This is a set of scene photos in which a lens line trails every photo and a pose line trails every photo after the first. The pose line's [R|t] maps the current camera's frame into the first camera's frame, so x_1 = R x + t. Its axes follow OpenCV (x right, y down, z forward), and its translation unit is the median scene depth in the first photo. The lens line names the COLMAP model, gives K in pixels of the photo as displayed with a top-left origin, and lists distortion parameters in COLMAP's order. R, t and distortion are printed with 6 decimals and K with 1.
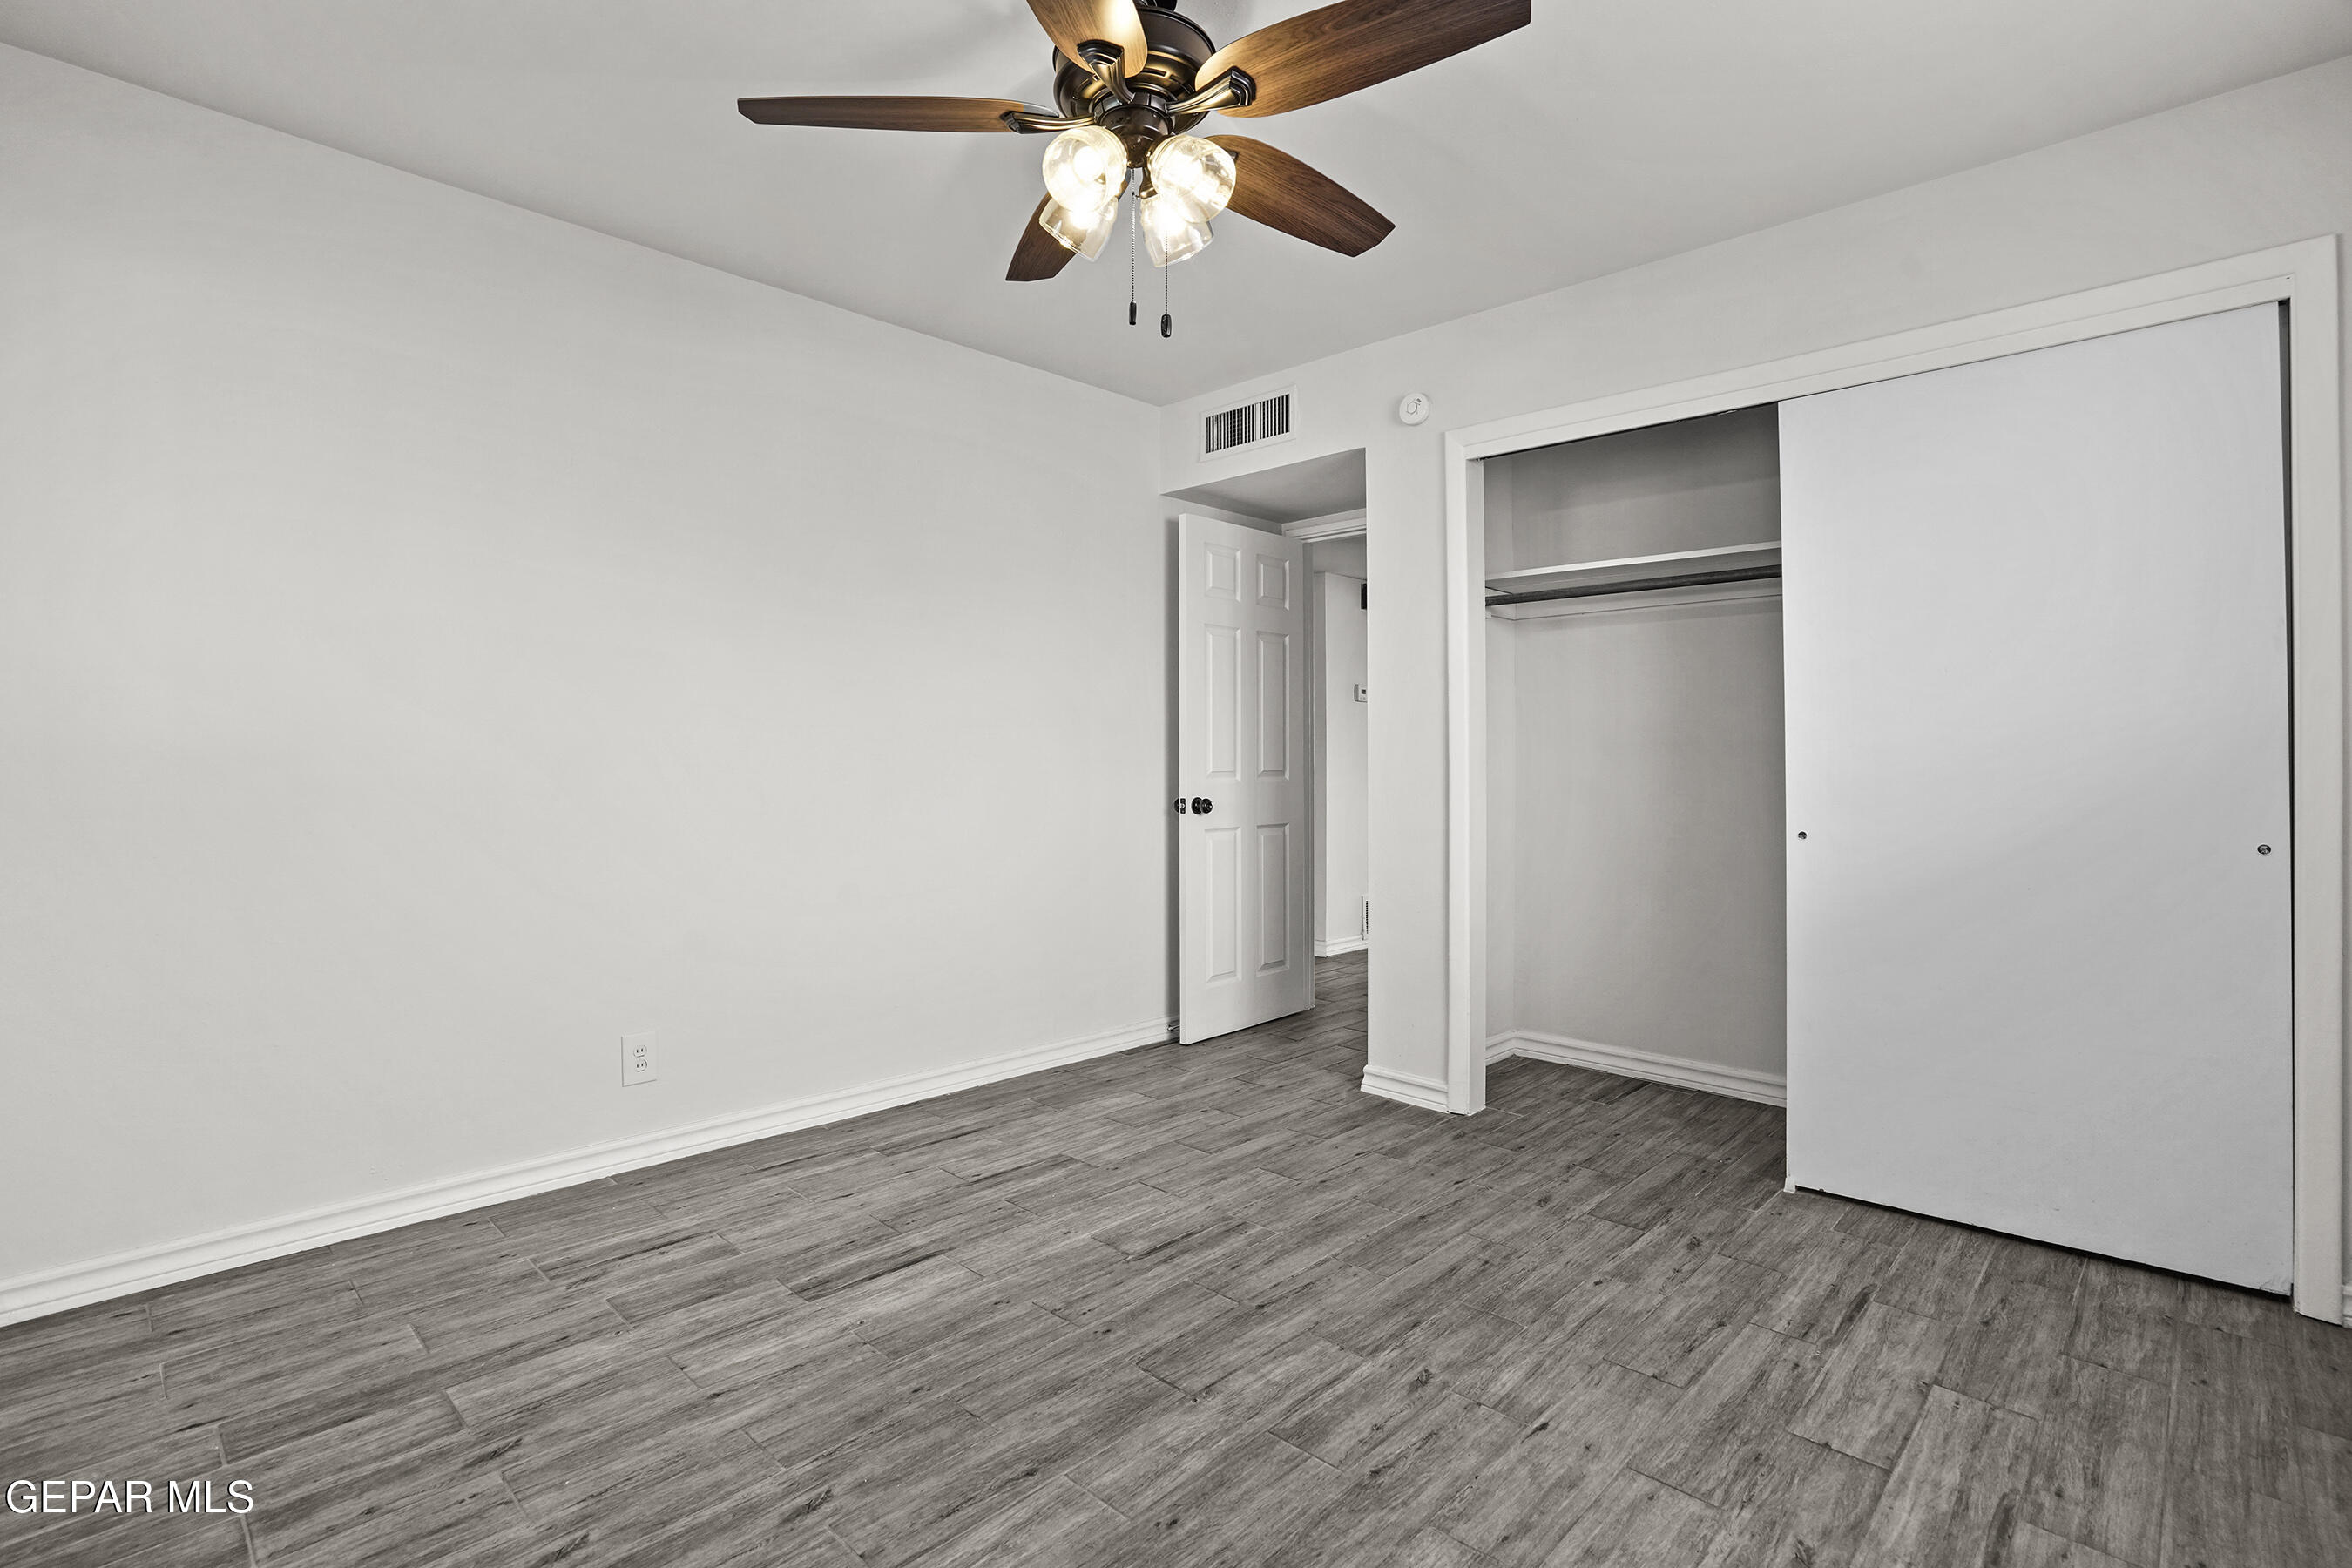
lens RADIAL K [[1087.8, 0, 1176.0], [0, 1087.8, 784.0], [0, 0, 1]] dist [-0.001102, -0.000098]
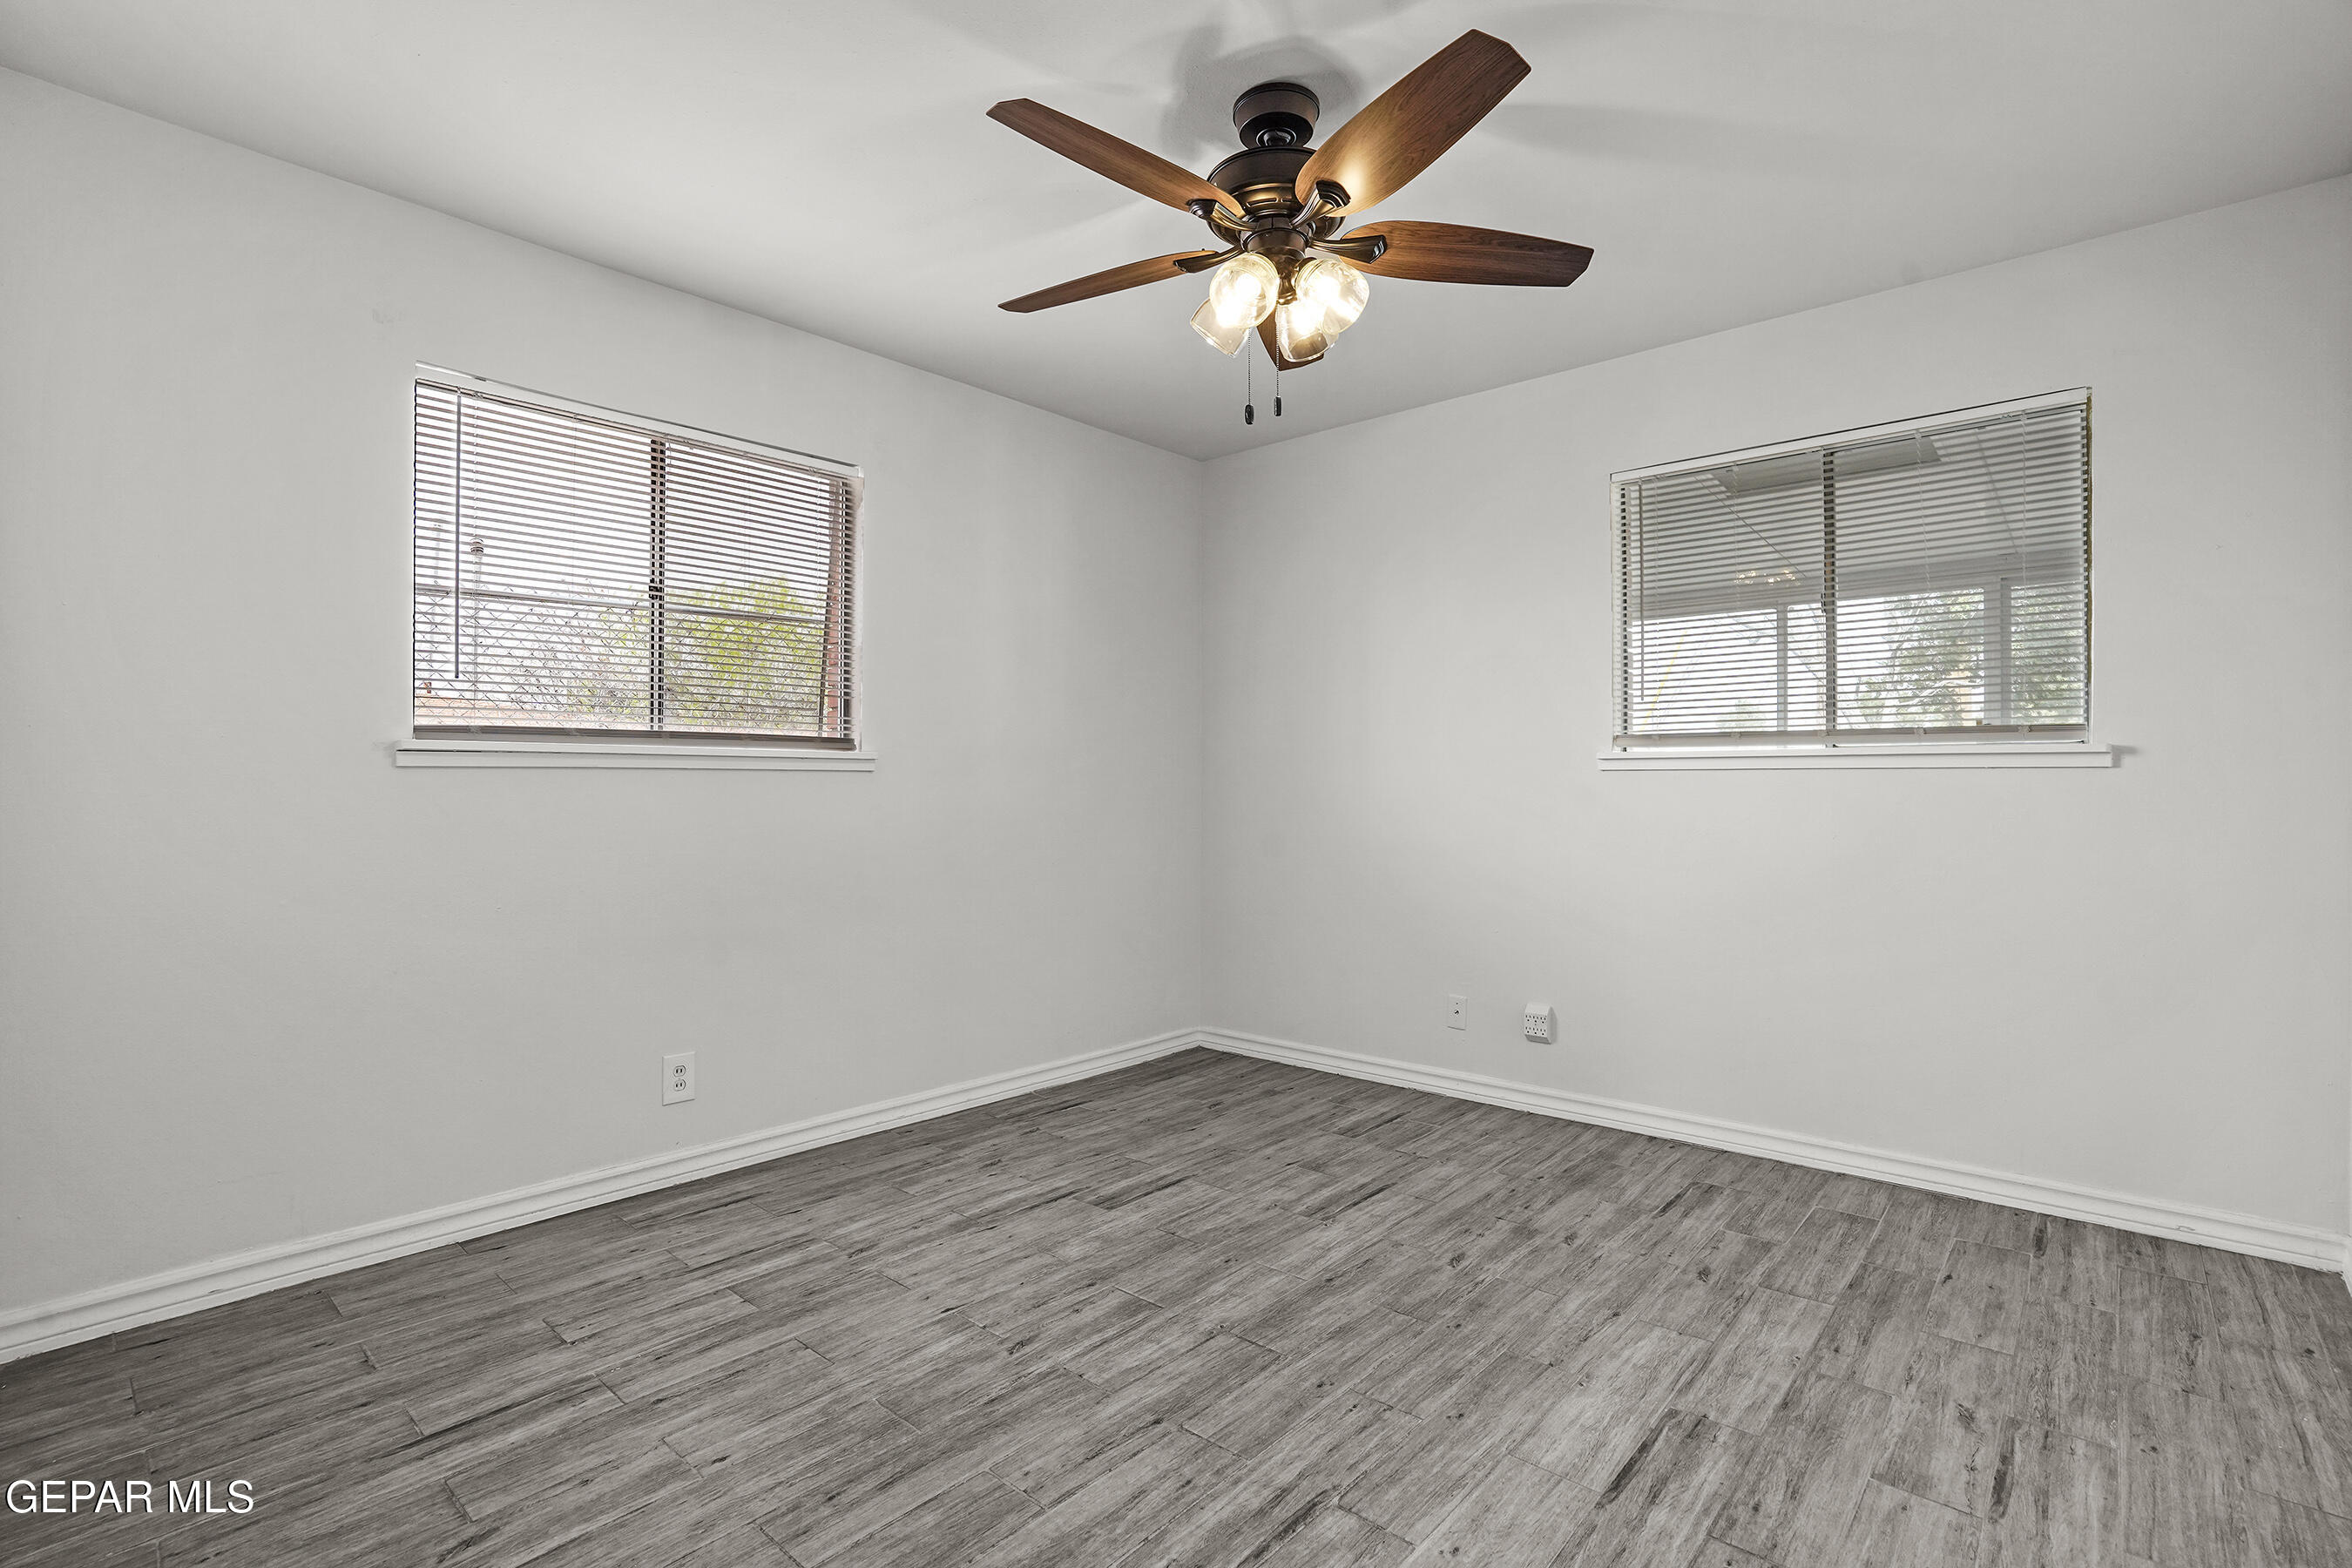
lens RADIAL K [[1115.1, 0, 1183.6], [0, 1115.1, 772.3], [0, 0, 1]] dist [-0.006757, 0.000624]
pose [[-0.999042, -0.003652, -0.043603, 0.105478], [-0.004010, 0.999959, 0.008110, -0.046170], [0.043572, 0.008277, -0.999016, 2.035147]]
